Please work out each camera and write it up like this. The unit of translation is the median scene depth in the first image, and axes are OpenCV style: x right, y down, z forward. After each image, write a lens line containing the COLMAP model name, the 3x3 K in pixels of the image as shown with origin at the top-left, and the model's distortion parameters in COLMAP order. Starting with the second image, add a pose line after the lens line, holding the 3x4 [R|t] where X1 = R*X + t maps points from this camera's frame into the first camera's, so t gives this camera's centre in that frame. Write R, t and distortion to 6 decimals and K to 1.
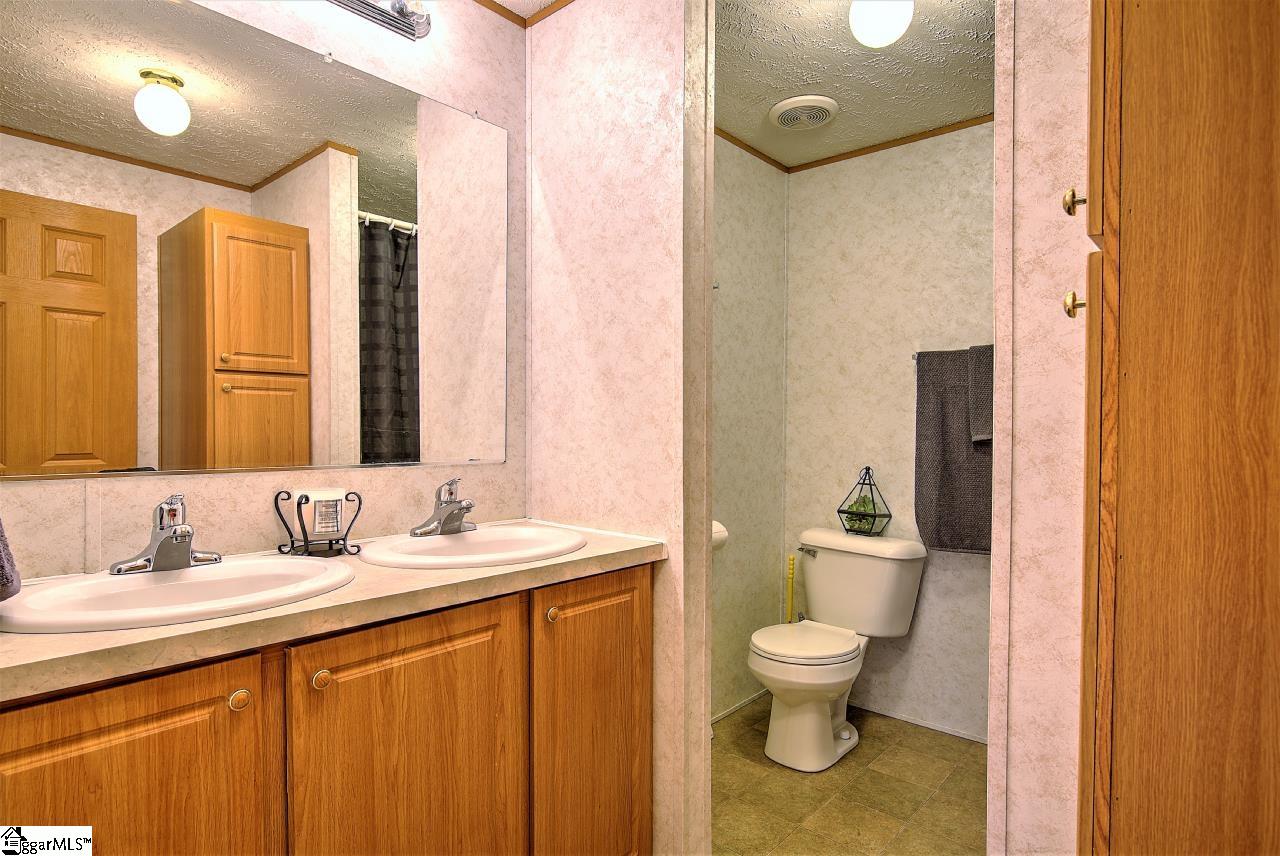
lens RADIAL K [[698.0, 0, 641.9], [0, 698.0, 429.1], [0, 0, 1]] dist [-0.006308, -0.000008]
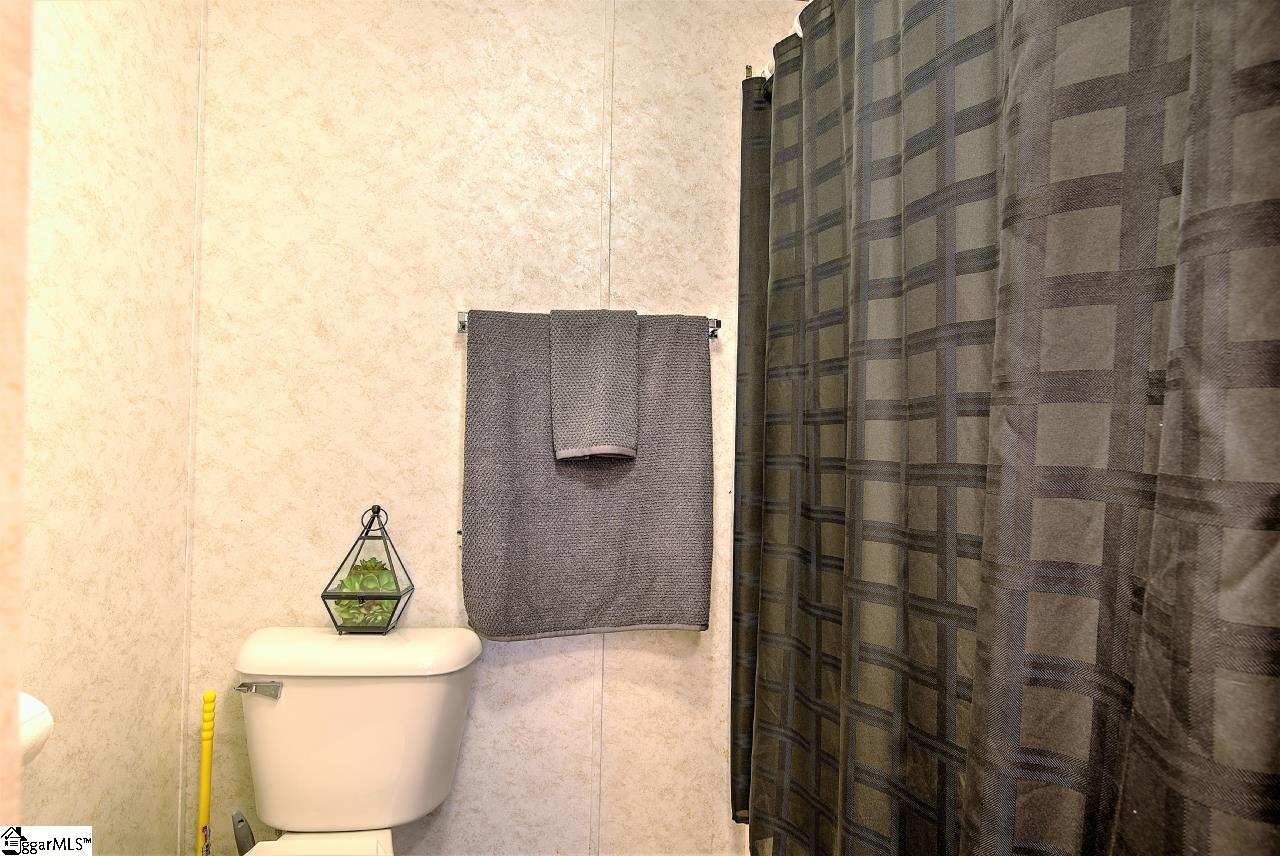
lens RADIAL K [[698.0, 0, 652.3], [0, 698.0, 432.4], [0, 0, 1]] dist [-0.006308, -0.000008]
pose [[0.651992, 0.011373, 0.758141, 0.045884], [-0.007365, 0.999935, -0.008666, -0.001767], [-0.758190, 0.000066, 0.652033, 0.475177]]
